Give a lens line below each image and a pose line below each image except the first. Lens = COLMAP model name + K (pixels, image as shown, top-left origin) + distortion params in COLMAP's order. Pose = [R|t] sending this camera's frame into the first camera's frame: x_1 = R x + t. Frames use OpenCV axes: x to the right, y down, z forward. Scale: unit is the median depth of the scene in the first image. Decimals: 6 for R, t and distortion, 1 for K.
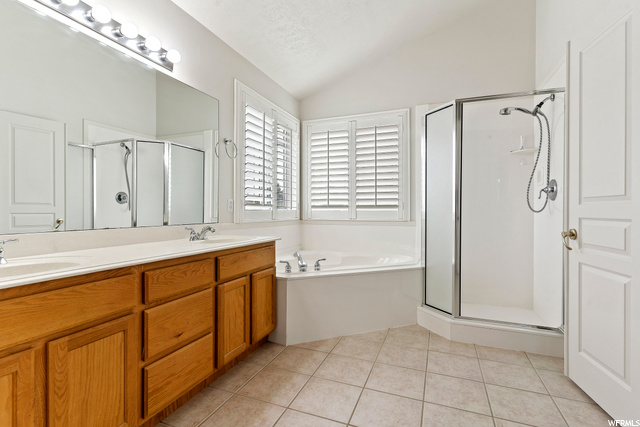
lens RADIAL K [[308.3, 0, 320.5], [0, 308.3, 210.5], [0, 0, 1]] dist [-0.003852, 0.000022]
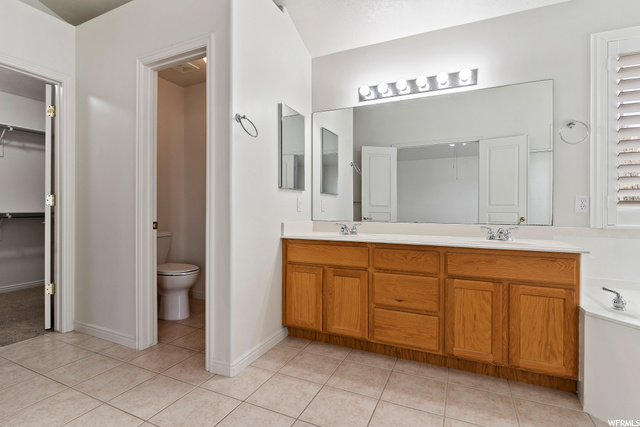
lens RADIAL K [[308.3, 0, 321.2], [0, 308.3, 211.3], [0, 0, 1]] dist [-0.003852, 0.000022]
pose [[-0.058176, 0.005362, -0.998292, 0.695491], [-0.003761, 0.999977, 0.005590, -0.000328], [0.998299, 0.004079, -0.058154, 0.542140]]
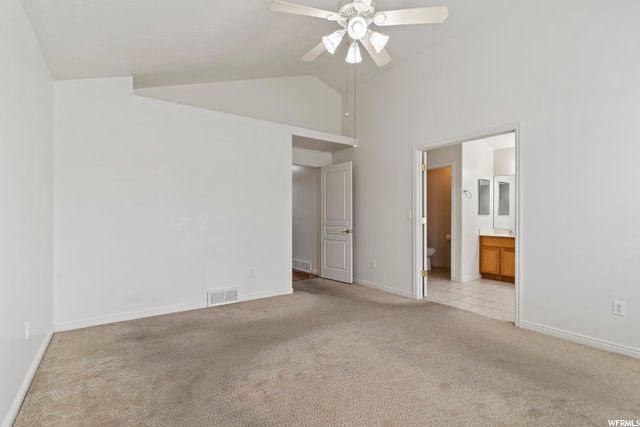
lens RADIAL K [[308.3, 0, 318.5], [0, 308.3, 216.1], [0, 0, 1]] dist [-0.003852, 0.000022]
pose [[-0.556708, -0.005595, -0.830689, 2.722517], [-0.007306, 0.999972, -0.001839, -0.052834], [0.830676, 0.005045, -0.556733, 0.670649]]
